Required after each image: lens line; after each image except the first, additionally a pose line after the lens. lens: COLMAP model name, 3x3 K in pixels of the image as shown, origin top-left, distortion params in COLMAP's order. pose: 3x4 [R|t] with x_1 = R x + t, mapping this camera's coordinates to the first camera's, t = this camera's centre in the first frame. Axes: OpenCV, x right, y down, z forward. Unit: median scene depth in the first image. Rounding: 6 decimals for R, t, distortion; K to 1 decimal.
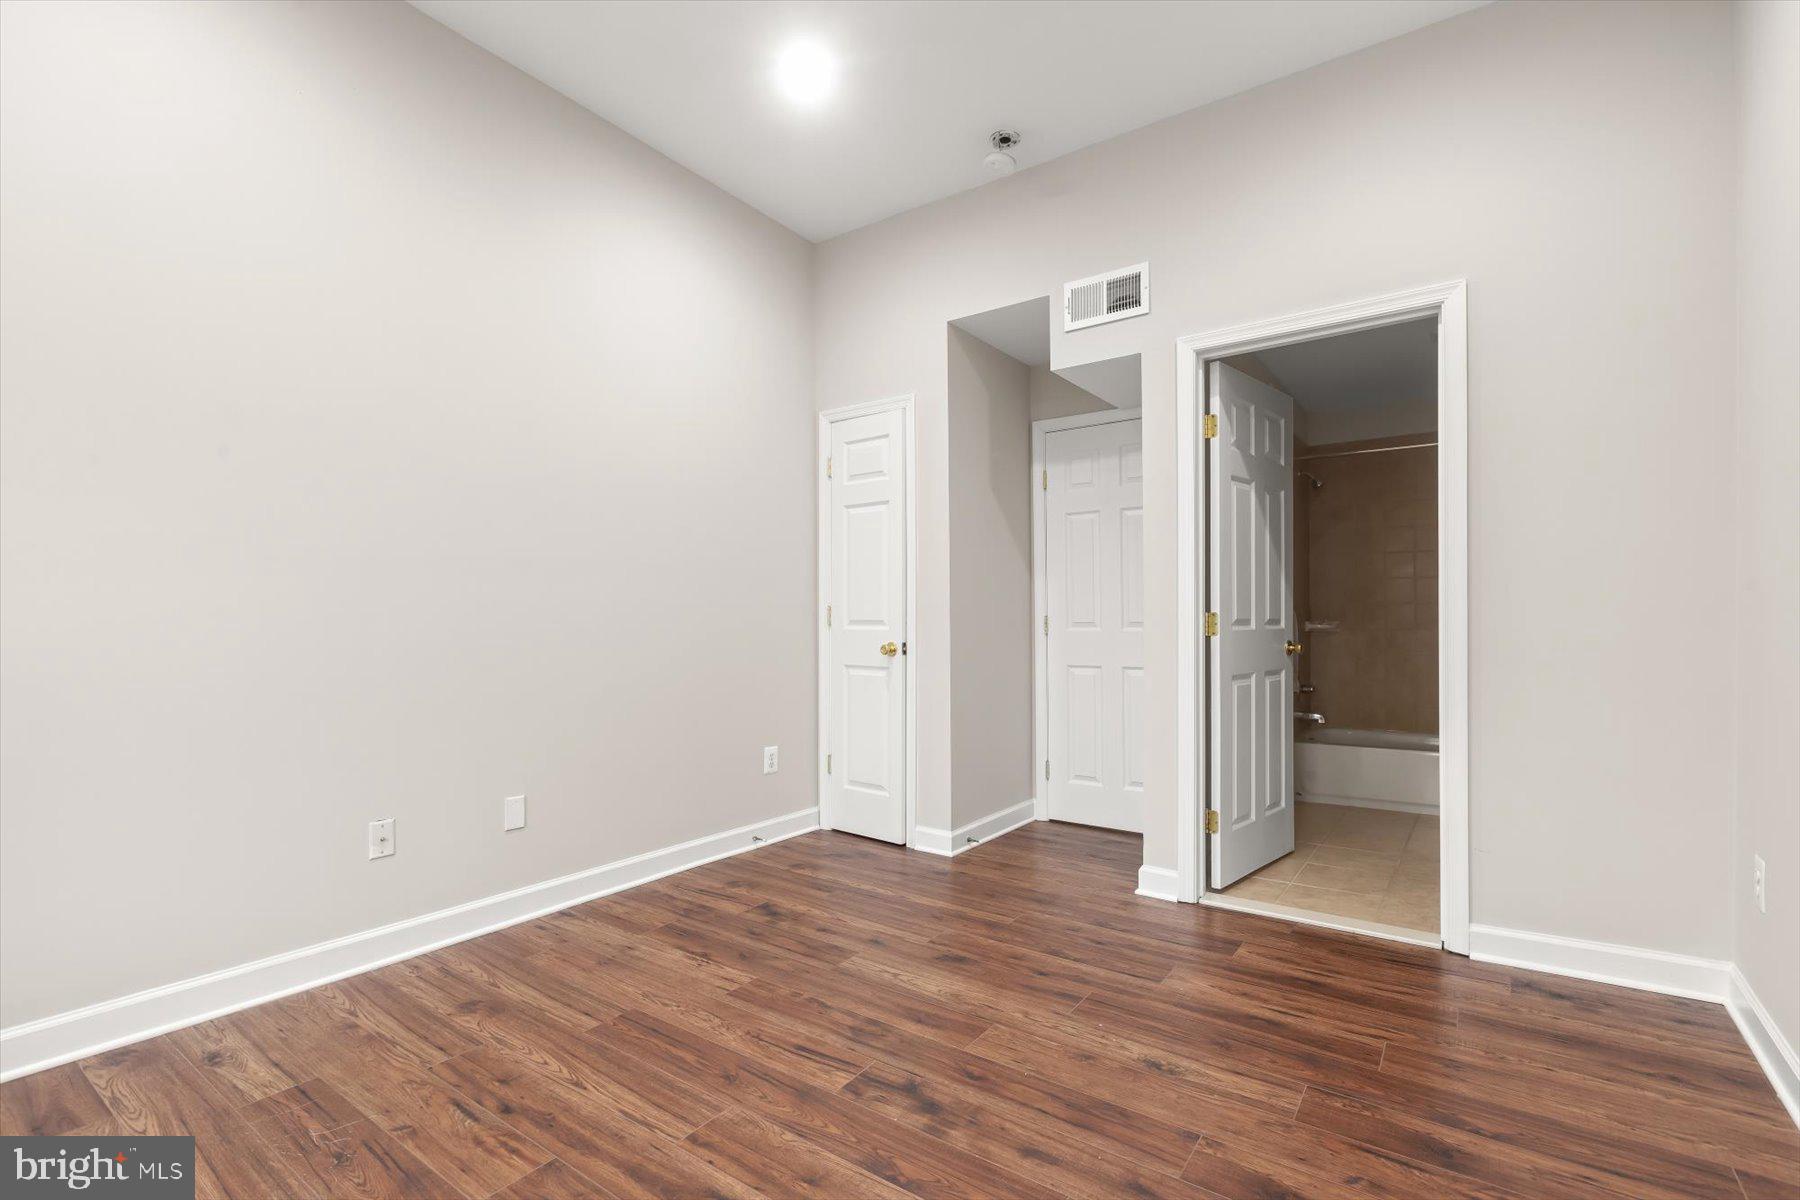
lens RADIAL K [[835.9, 0, 902.1], [0, 835.9, 613.3], [0, 0, 1]] dist [0.000273, 0.000124]
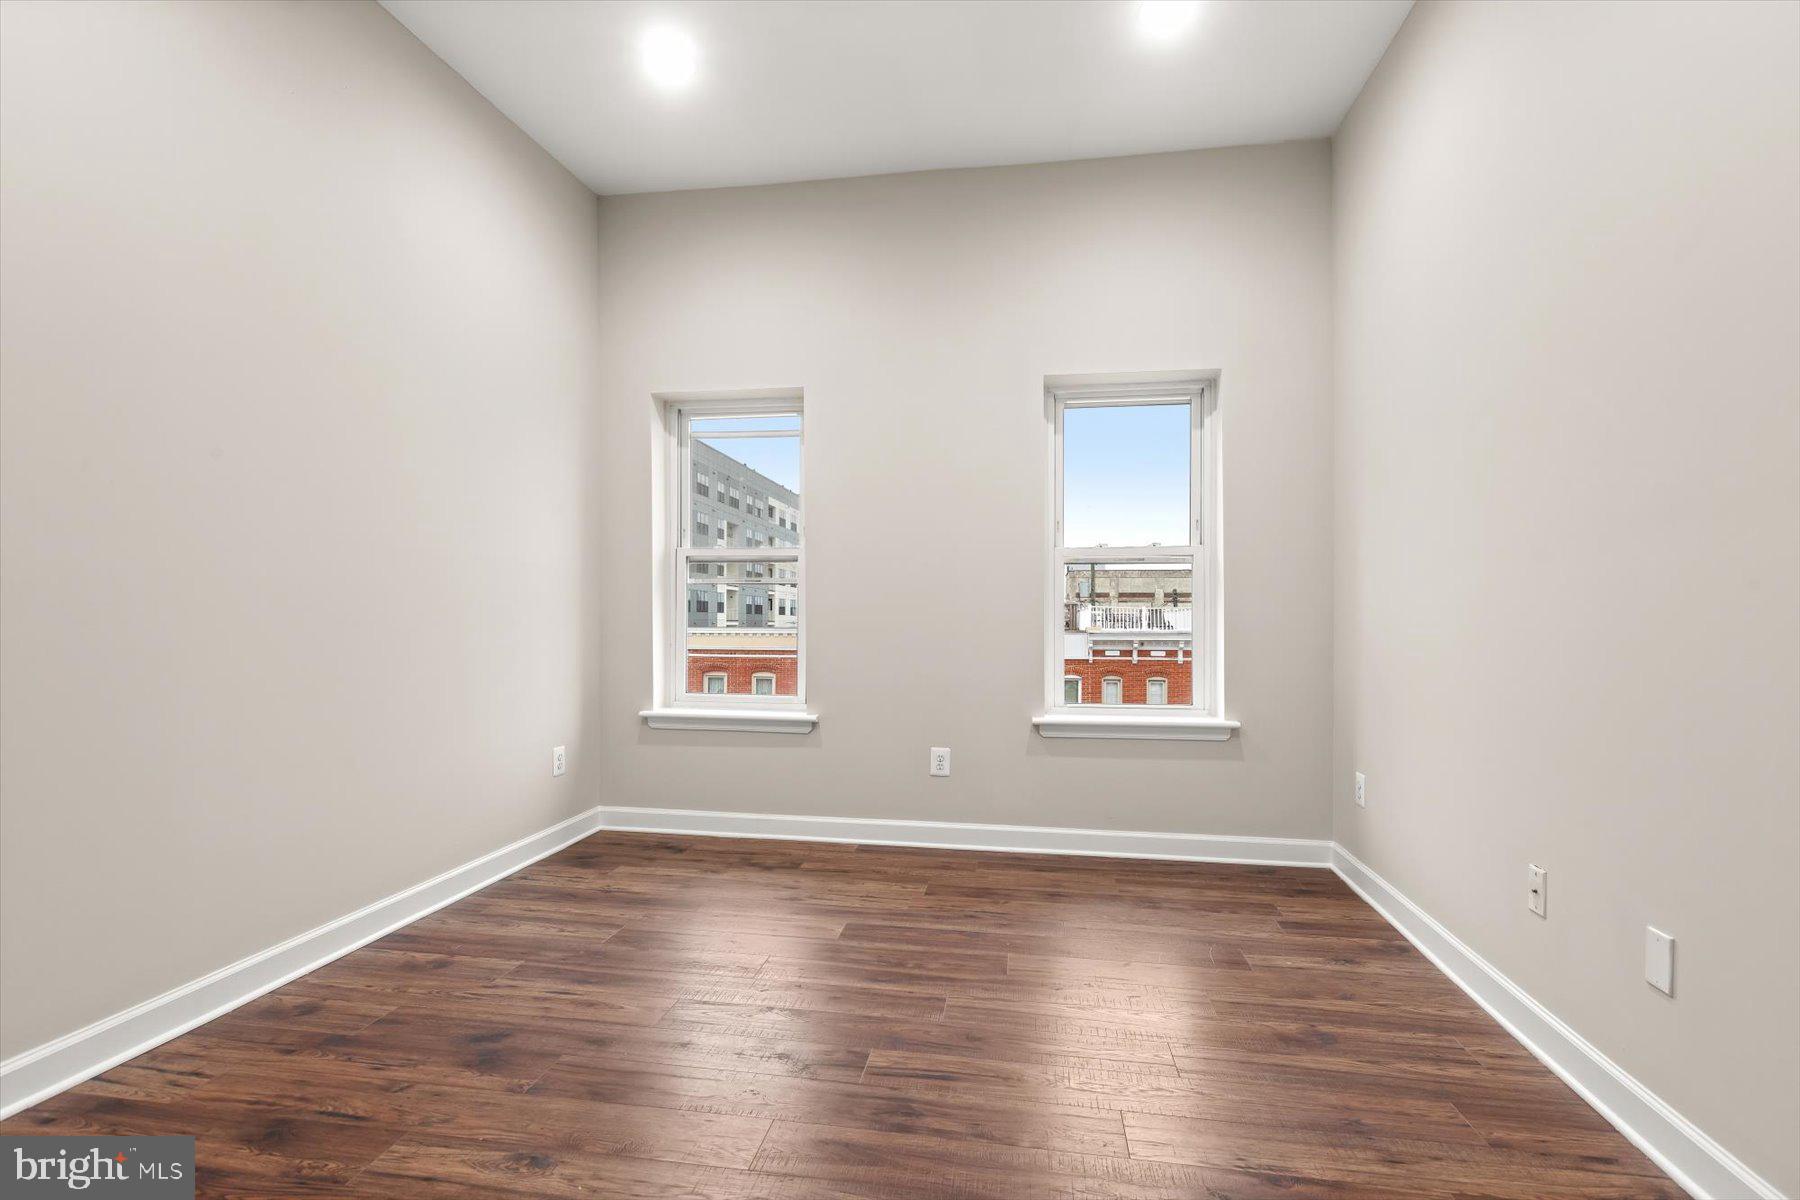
lens RADIAL K [[835.9, 0, 902.1], [0, 835.9, 613.3], [0, 0, 1]] dist [0.000273, 0.000124]
pose [[-0.895776, -0.002494, -0.444498, 0.334252], [0.001293, 0.999965, -0.008217, 0.017950], [0.444503, -0.007936, -0.895742, 1.814304]]
